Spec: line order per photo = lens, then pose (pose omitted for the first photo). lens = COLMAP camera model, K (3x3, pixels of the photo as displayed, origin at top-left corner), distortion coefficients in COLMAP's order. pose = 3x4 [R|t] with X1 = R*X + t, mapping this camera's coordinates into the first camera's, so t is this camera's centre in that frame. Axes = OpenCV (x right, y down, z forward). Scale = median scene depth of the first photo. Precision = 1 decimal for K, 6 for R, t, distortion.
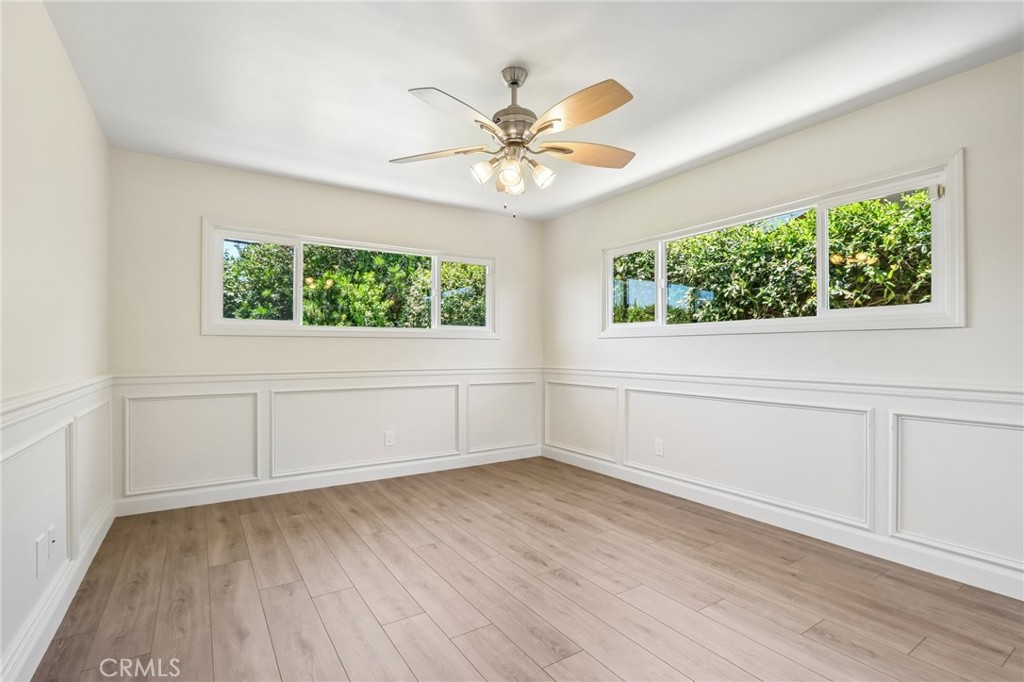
lens RADIAL K [[476.3, 0, 511.3], [0, 476.3, 348.3], [0, 0, 1]] dist [-0.021133, 0.004127]
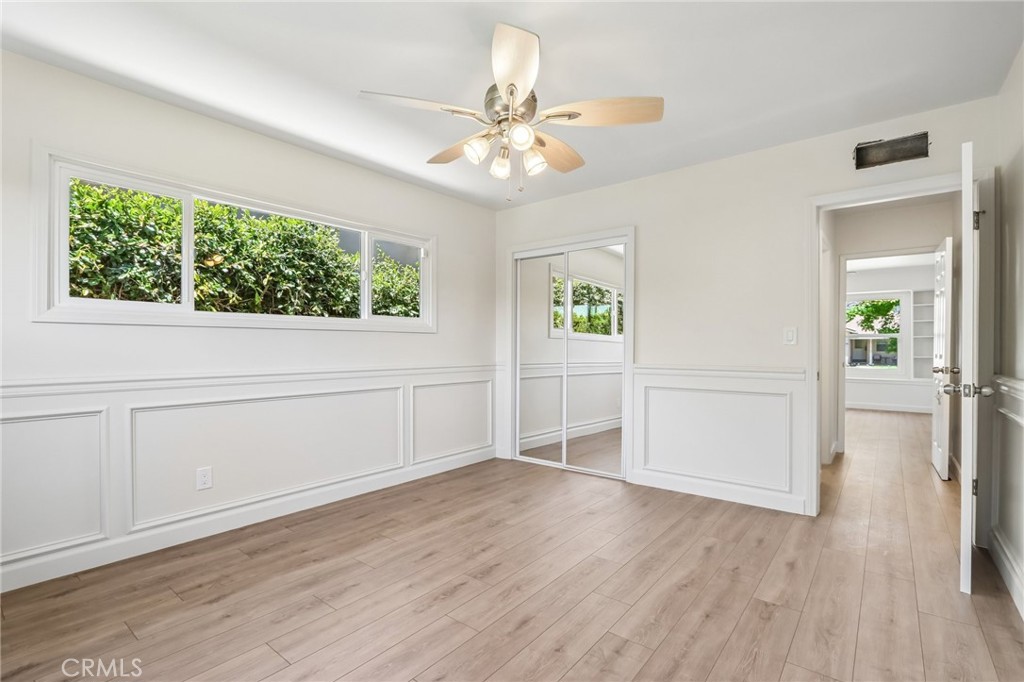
lens RADIAL K [[476.3, 0, 511.4], [0, 476.3, 343.8], [0, 0, 1]] dist [-0.021133, 0.004127]
pose [[-0.304406, 0.001712, 0.952541, -0.714652], [-0.005235, 0.999980, -0.003471, 0.001312], [-0.952528, -0.006043, -0.304391, 1.042134]]
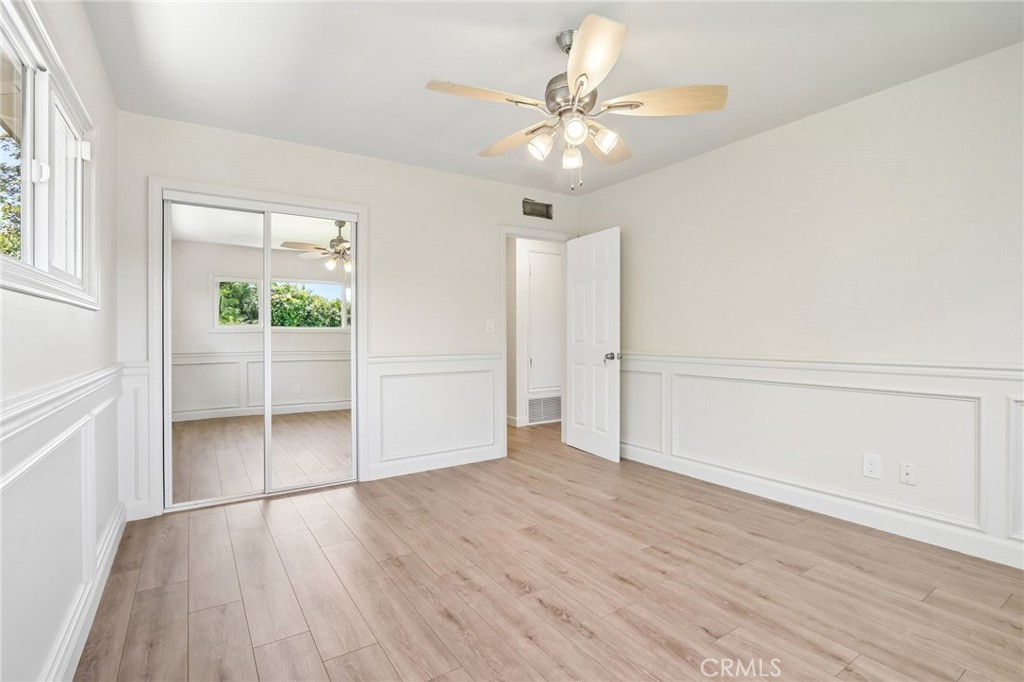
lens RADIAL K [[476.3, 0, 507.2], [0, 476.3, 339.6], [0, 0, 1]] dist [-0.021133, 0.004127]
pose [[-0.999963, 0.004782, 0.007218, 0.105077], [0.004828, 0.999969, 0.006289, 0.007765], [-0.007188, 0.006324, -0.999954, 1.574219]]
